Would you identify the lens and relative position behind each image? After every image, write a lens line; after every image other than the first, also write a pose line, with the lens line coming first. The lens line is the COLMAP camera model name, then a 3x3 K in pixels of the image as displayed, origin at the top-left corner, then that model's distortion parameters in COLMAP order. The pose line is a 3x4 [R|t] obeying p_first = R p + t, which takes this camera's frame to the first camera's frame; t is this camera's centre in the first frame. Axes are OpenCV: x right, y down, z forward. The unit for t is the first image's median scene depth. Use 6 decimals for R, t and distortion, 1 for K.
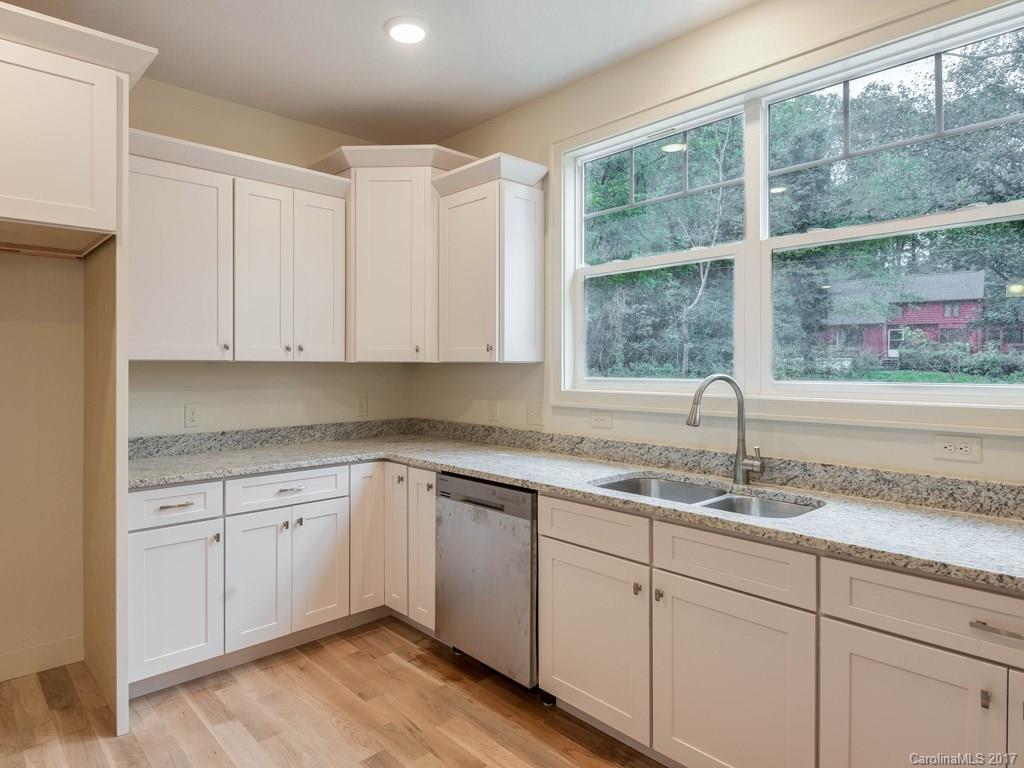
lens RADIAL K [[620.6, 0, 512.0], [0, 620.6, 384.0], [0, 0, 1]] dist [0.004530, 0.001558]
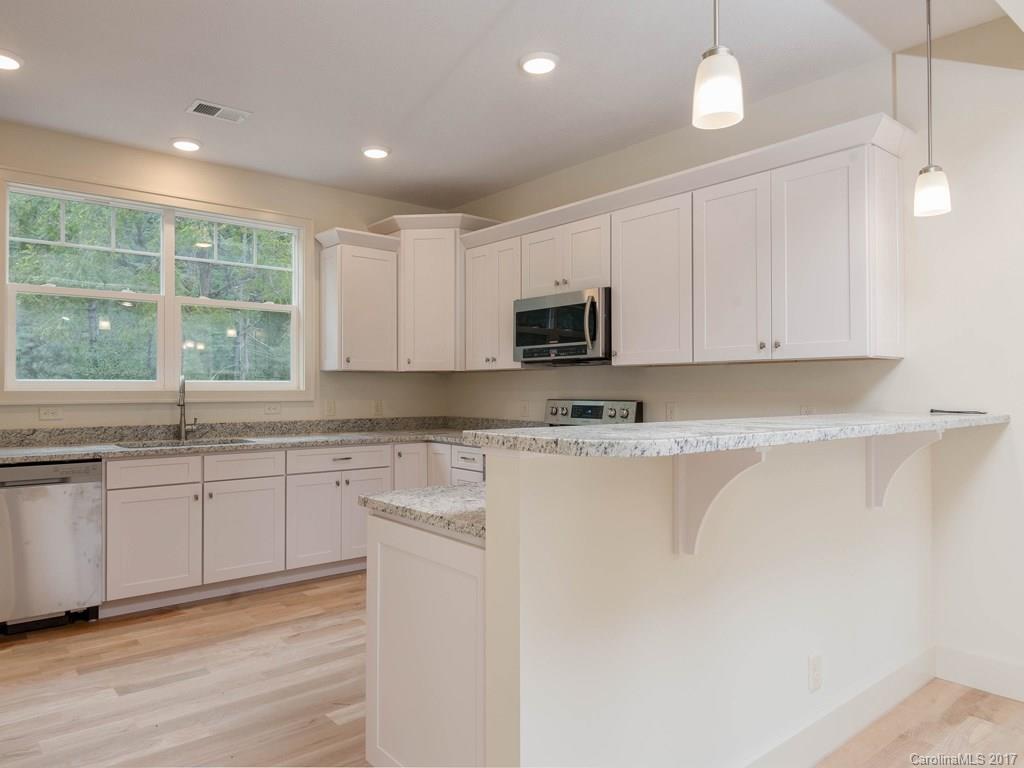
lens RADIAL K [[611.2, 0, 512.0], [0, 611.2, 384.0], [0, 0, 1]] dist [0.000378, 0.000104]
pose [[0.011150, -0.004638, 0.999927, -1.311167], [0.028280, 0.999591, 0.004321, 0.023242], [-0.999538, 0.028230, 0.011277, 0.068191]]
